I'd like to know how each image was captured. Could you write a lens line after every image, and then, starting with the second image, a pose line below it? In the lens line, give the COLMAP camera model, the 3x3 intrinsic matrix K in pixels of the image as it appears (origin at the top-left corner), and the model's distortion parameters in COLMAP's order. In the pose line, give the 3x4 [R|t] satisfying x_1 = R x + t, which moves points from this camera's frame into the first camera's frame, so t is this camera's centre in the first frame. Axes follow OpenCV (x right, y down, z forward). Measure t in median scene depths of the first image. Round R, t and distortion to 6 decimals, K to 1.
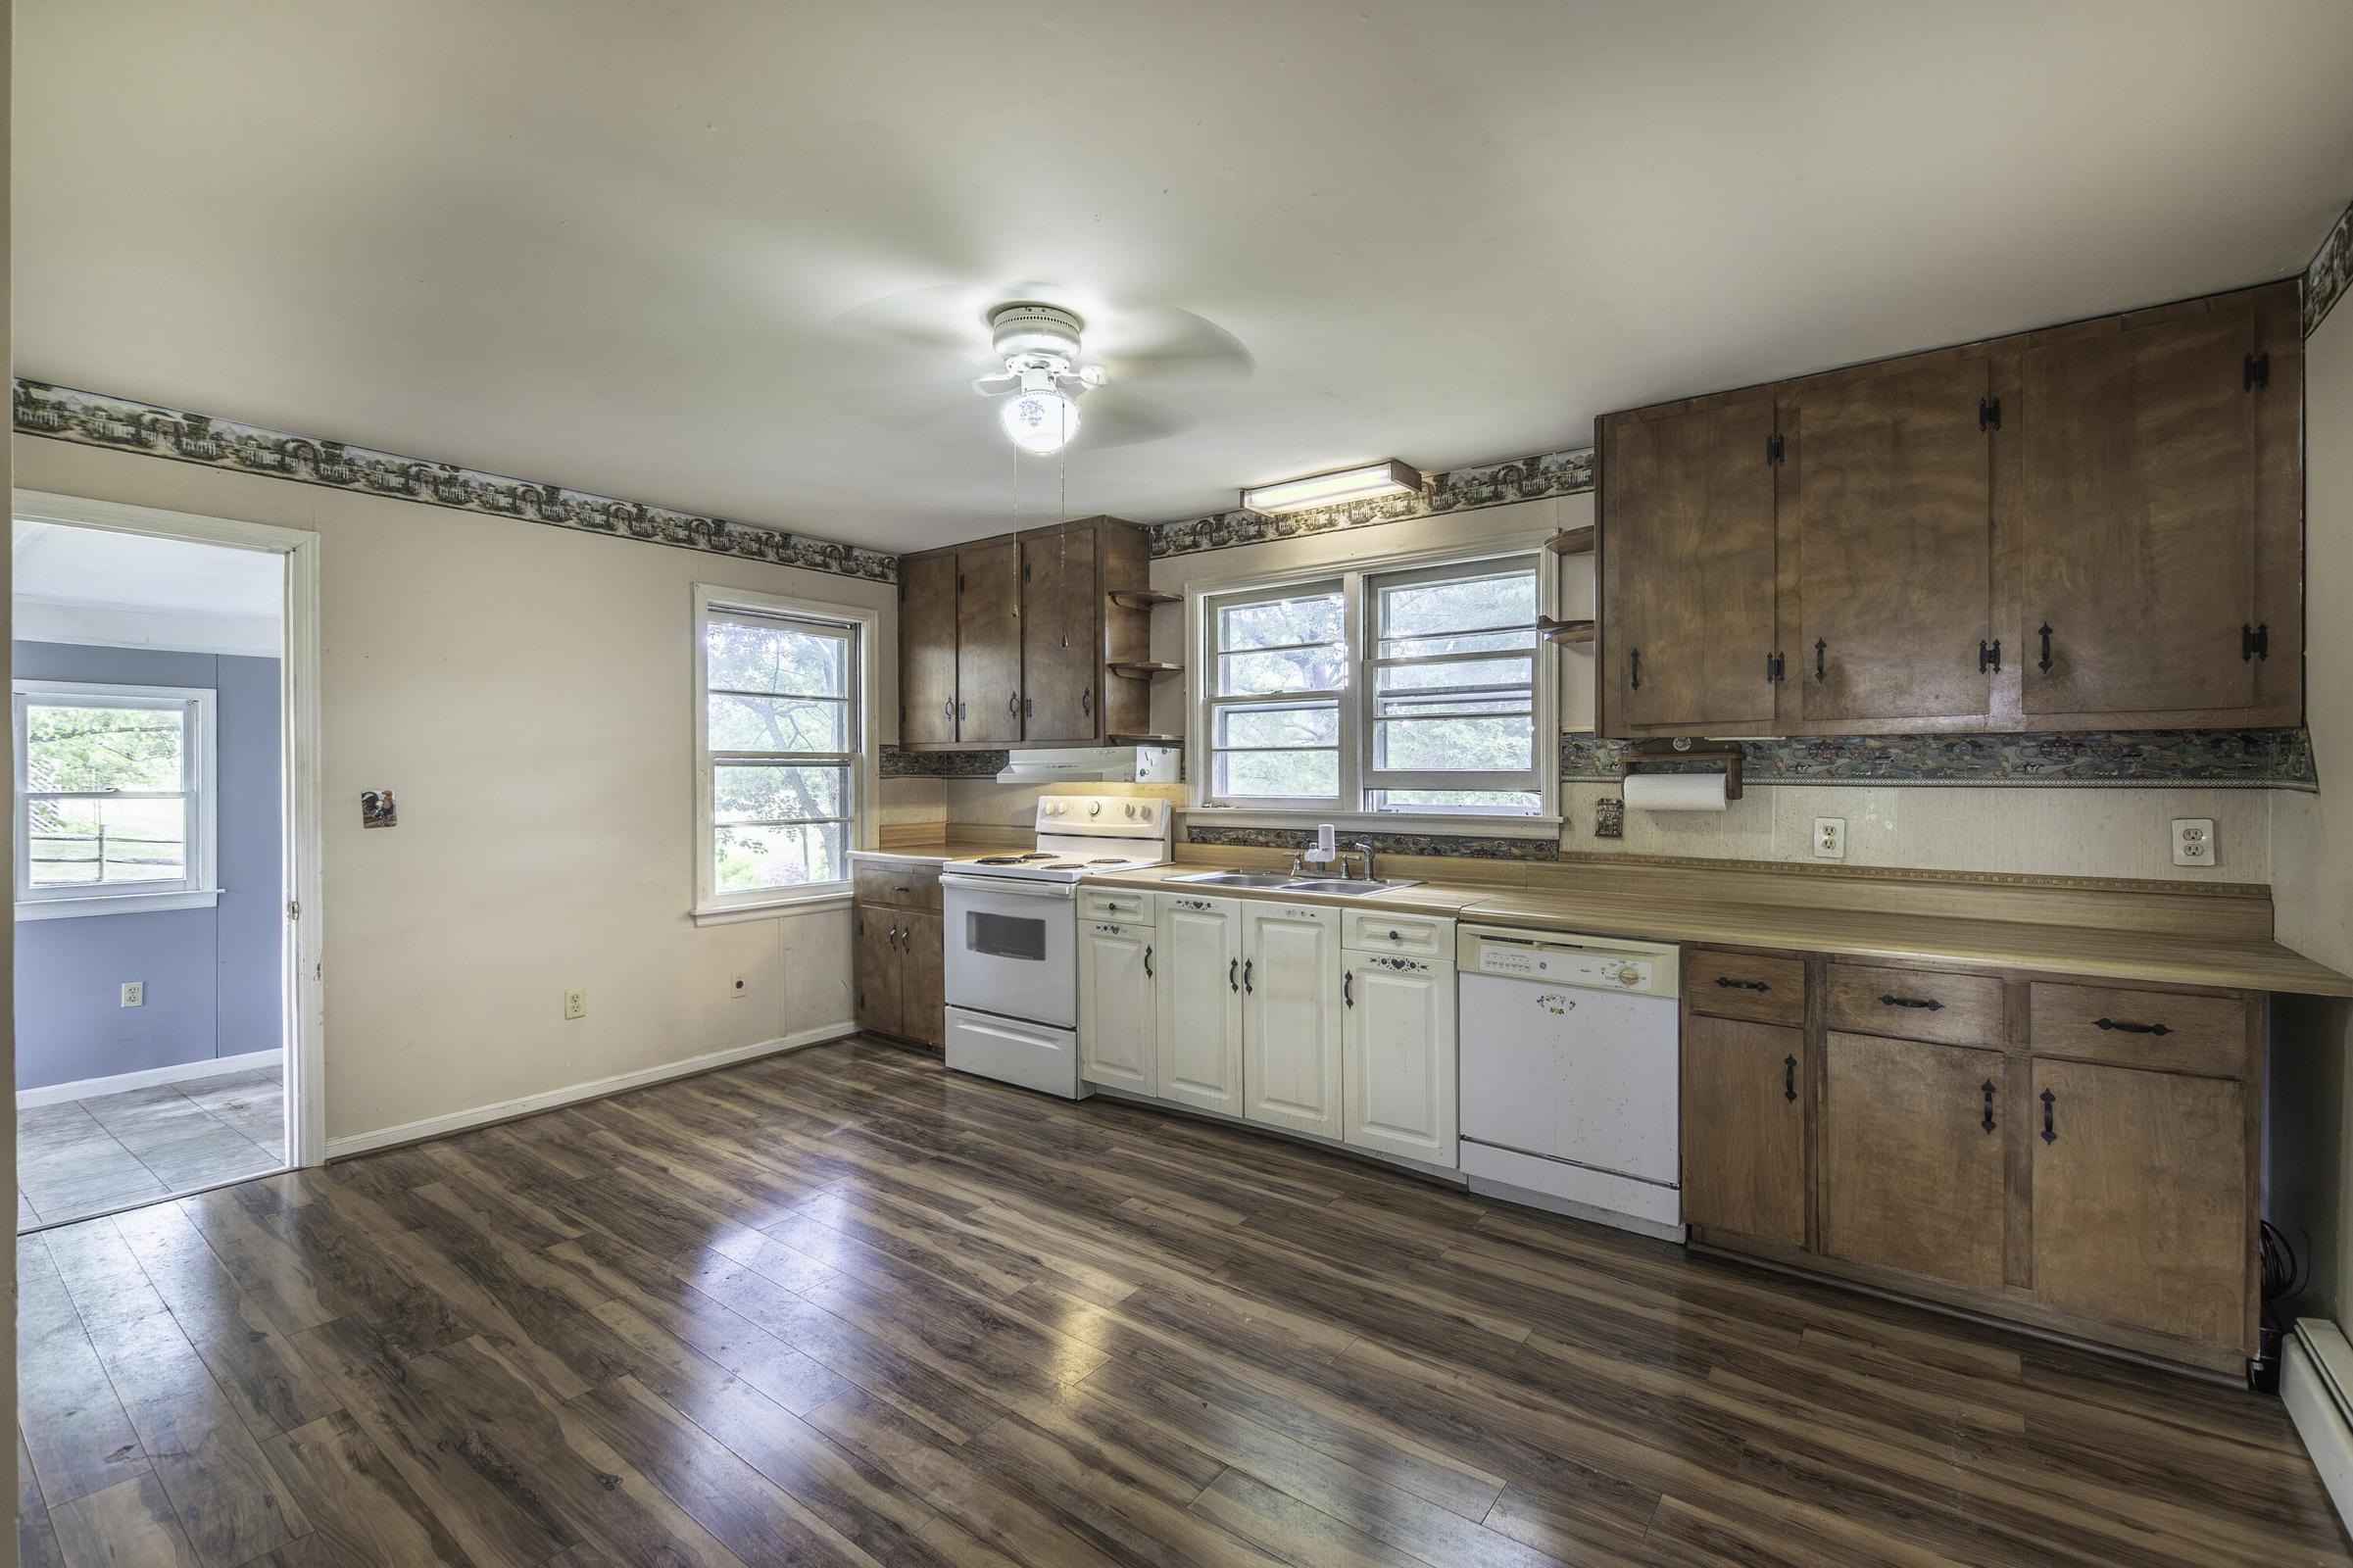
lens RADIAL K [[1029.4, 0, 1172.5], [0, 1029.4, 782.4], [0, 0, 1]] dist [0.004824, -0.001439]
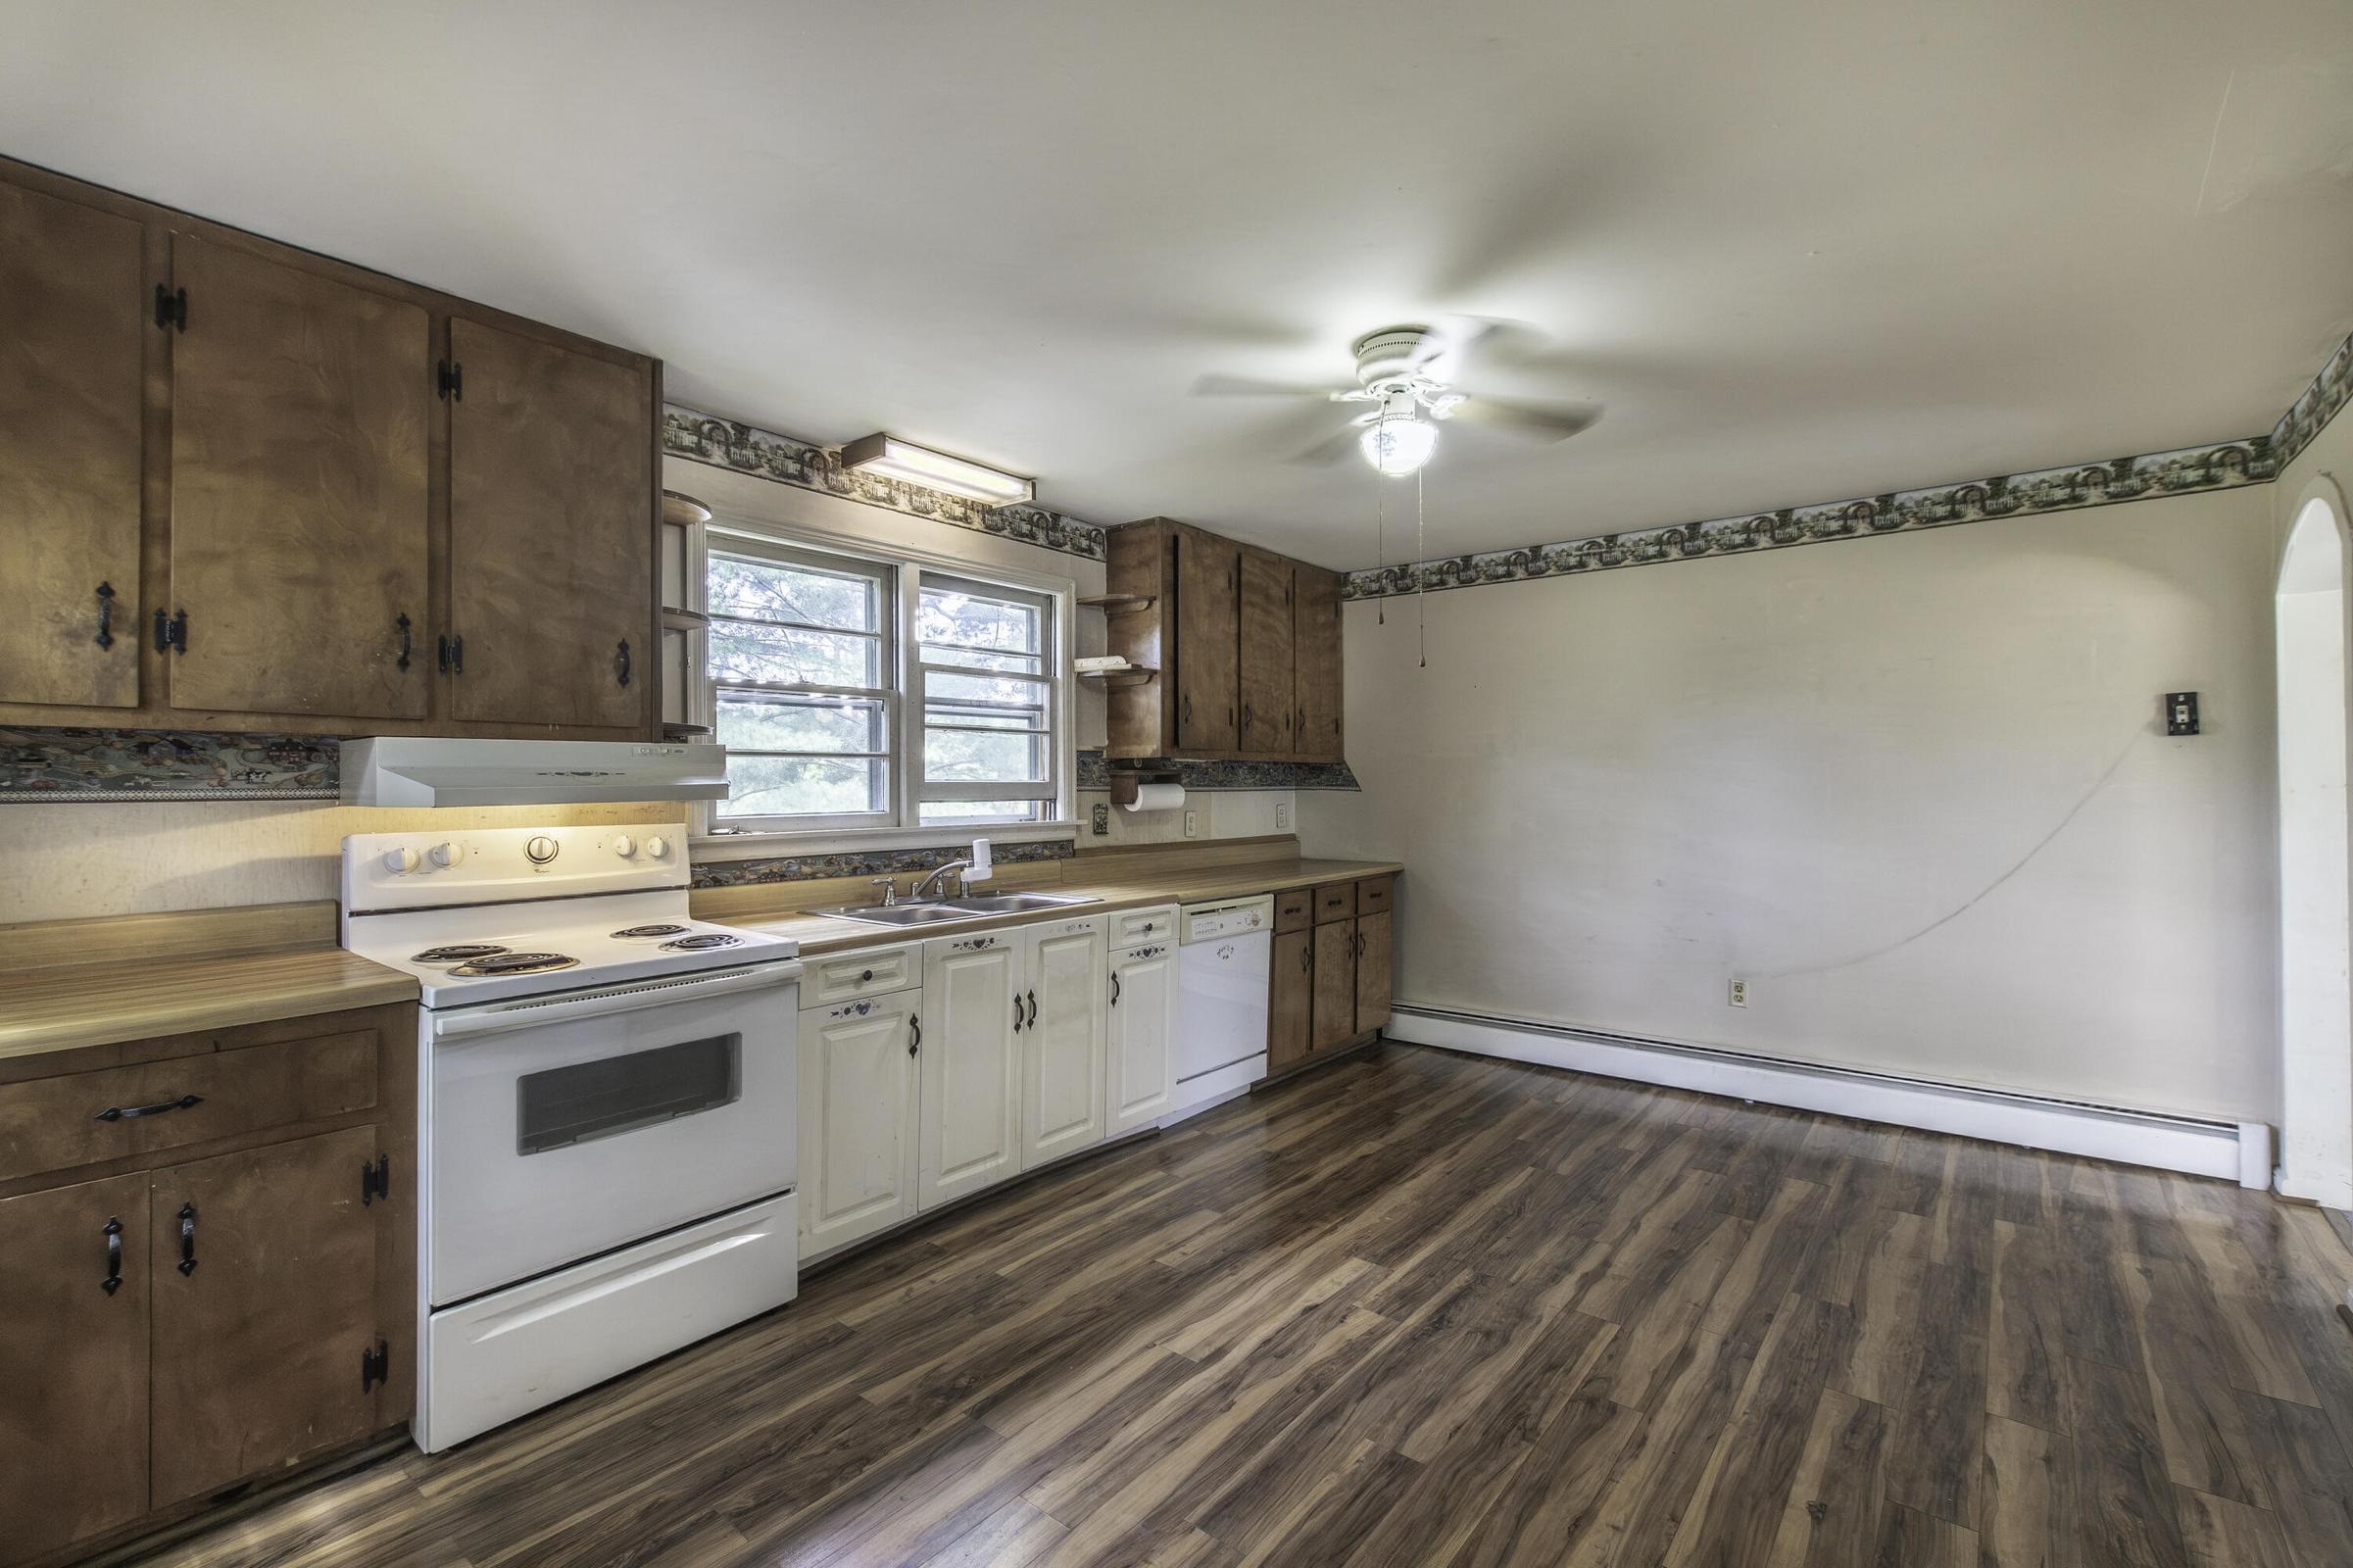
lens RADIAL K [[1029.4, 0, 1183.8], [0, 1029.4, 774.5], [0, 0, 1]] dist [0.004824, -0.001439]
pose [[0.024437, 0.006275, 0.999682, -0.950201], [0.009520, 0.999933, -0.006509, -0.012008], [-0.999656, 0.009676, 0.024376, 0.966081]]
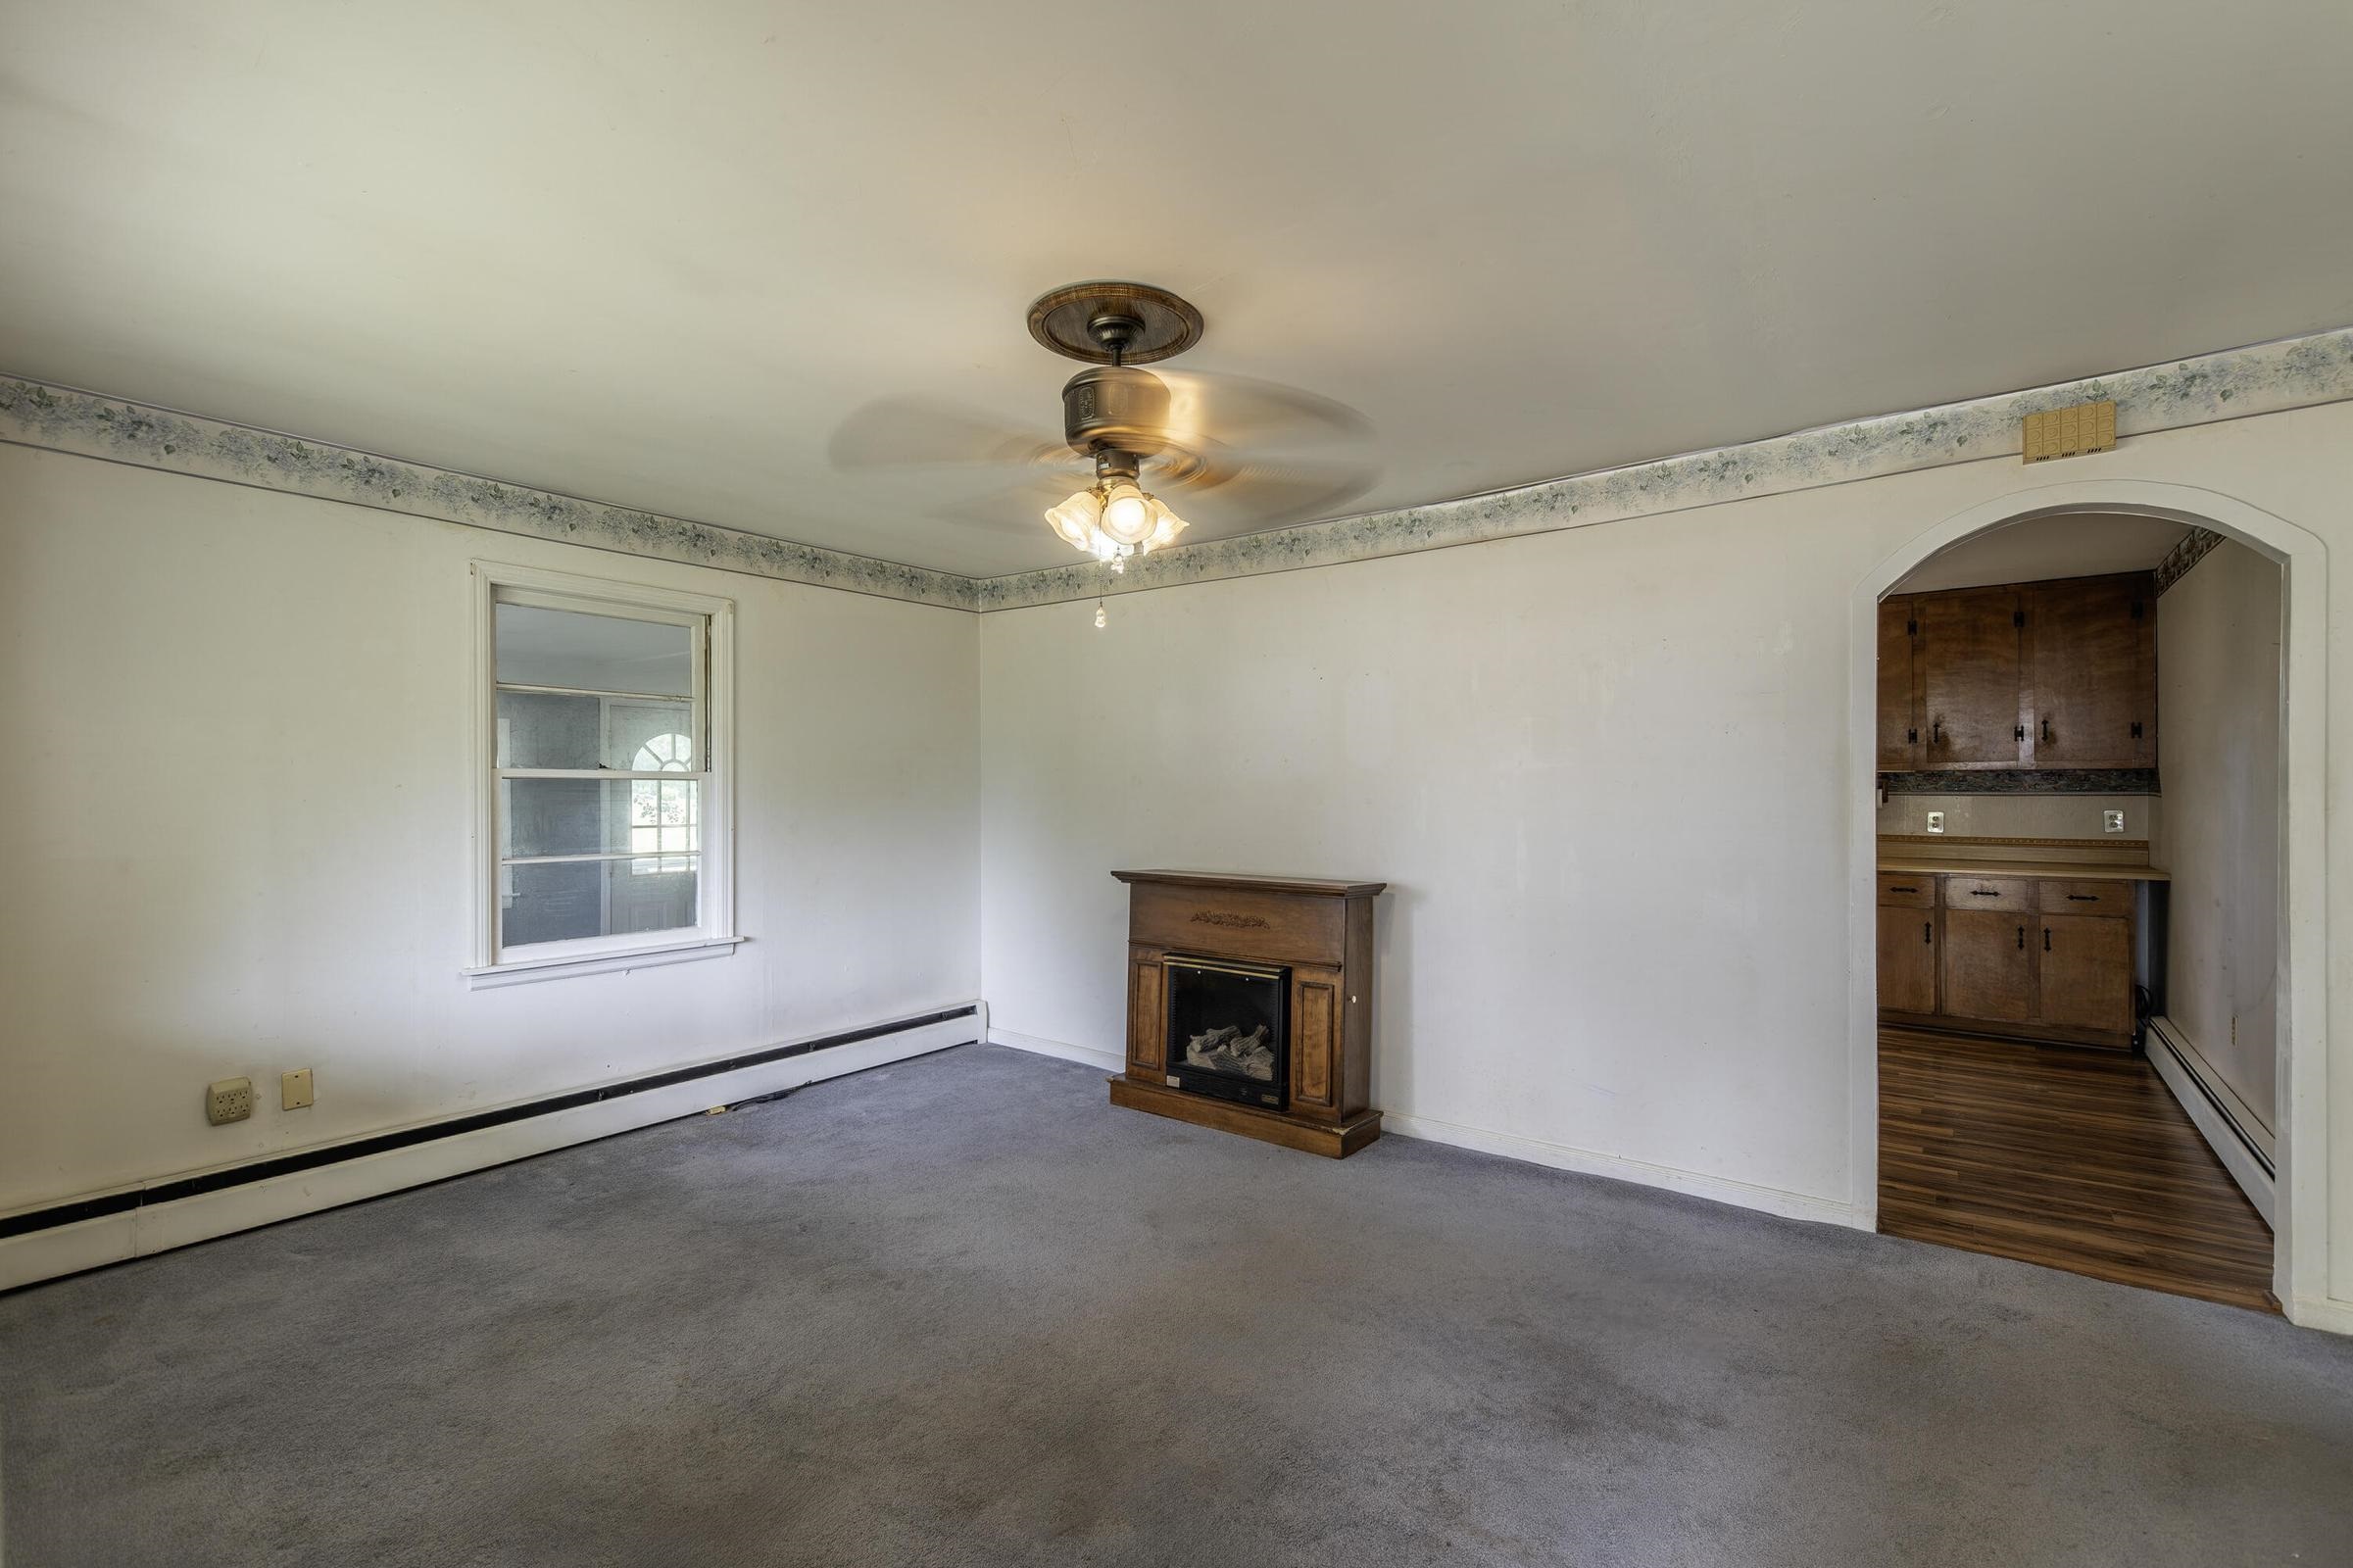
lens RADIAL K [[1029.4, 0, 1216.2], [0, 1029.4, 799.6], [0, 0, 1]] dist [0.004824, -0.001439]
pose [[0.999610, 0.000771, 0.027913, -0.763609], [-0.000600, 0.999981, -0.006126, 0.022890], [-0.027917, 0.006107, 0.999592, -0.893395]]
